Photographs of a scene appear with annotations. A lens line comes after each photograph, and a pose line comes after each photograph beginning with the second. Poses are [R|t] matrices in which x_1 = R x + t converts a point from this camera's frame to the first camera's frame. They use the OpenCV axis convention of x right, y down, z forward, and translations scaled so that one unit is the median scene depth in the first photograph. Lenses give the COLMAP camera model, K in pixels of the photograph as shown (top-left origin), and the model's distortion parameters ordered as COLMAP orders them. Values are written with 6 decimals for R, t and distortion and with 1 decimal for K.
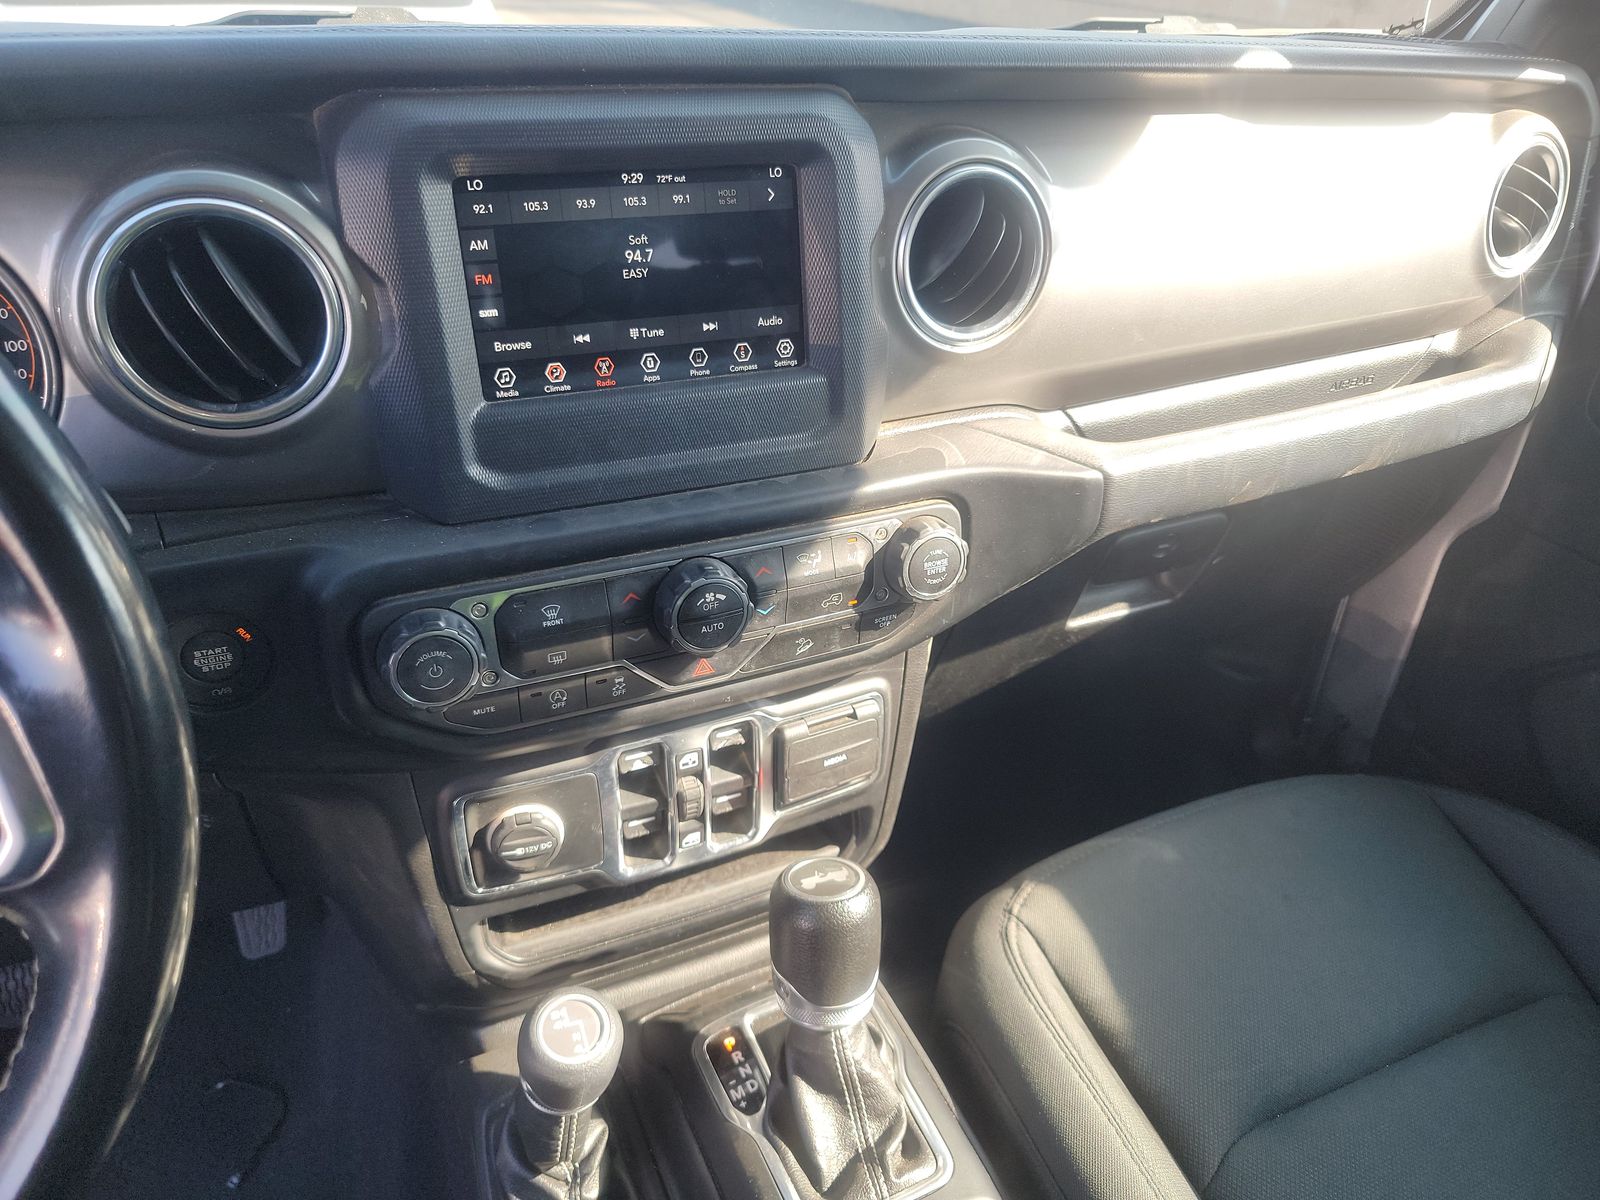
lens RADIAL K [[1148.2, 0, 814.5], [0, 1148.2, 600.3], [0, 0, 1]] dist [0.038986, -0.034461]
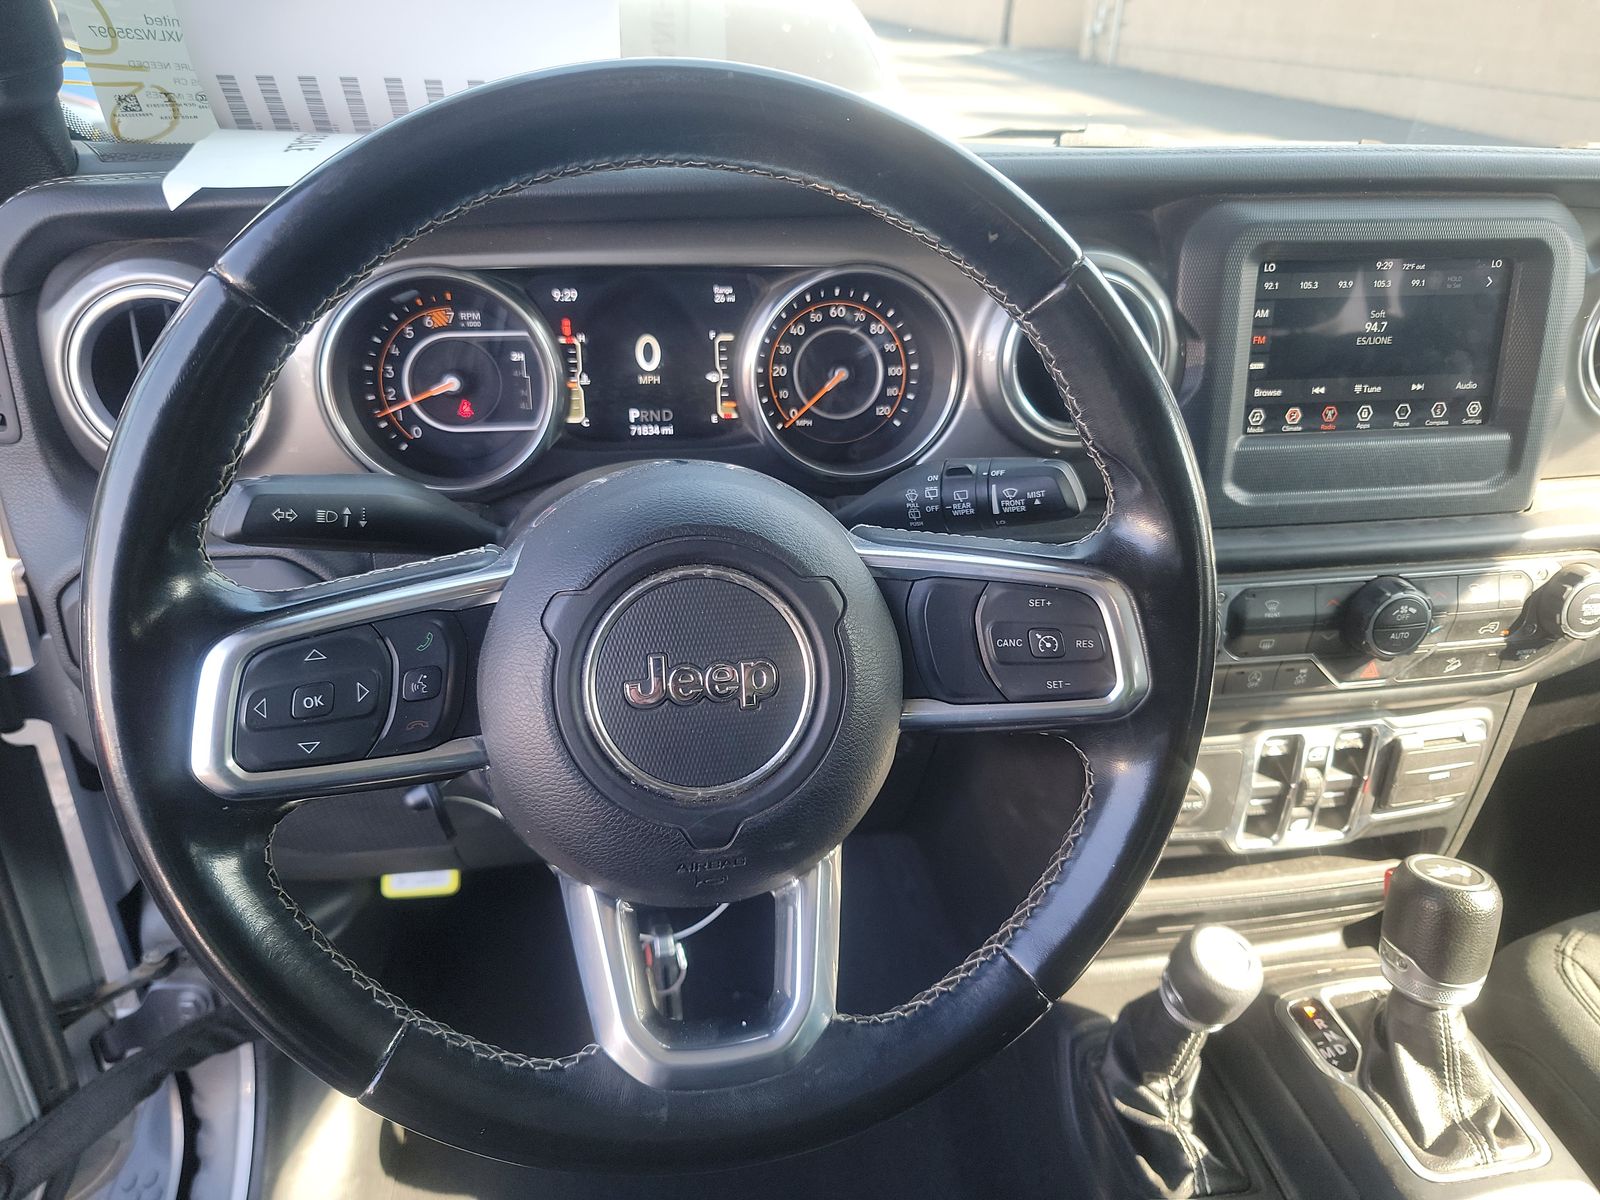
lens RADIAL K [[1148.2, 0, 805.0], [0, 1148.2, 597.3], [0, 0, 1]] dist [0.038986, -0.034461]
pose [[0.965486, 0.106399, -0.237732, -0.369435], [-0.120151, 0.991776, -0.044083, 0.101930], [0.231087, 0.071125, 0.970330, -0.282178]]
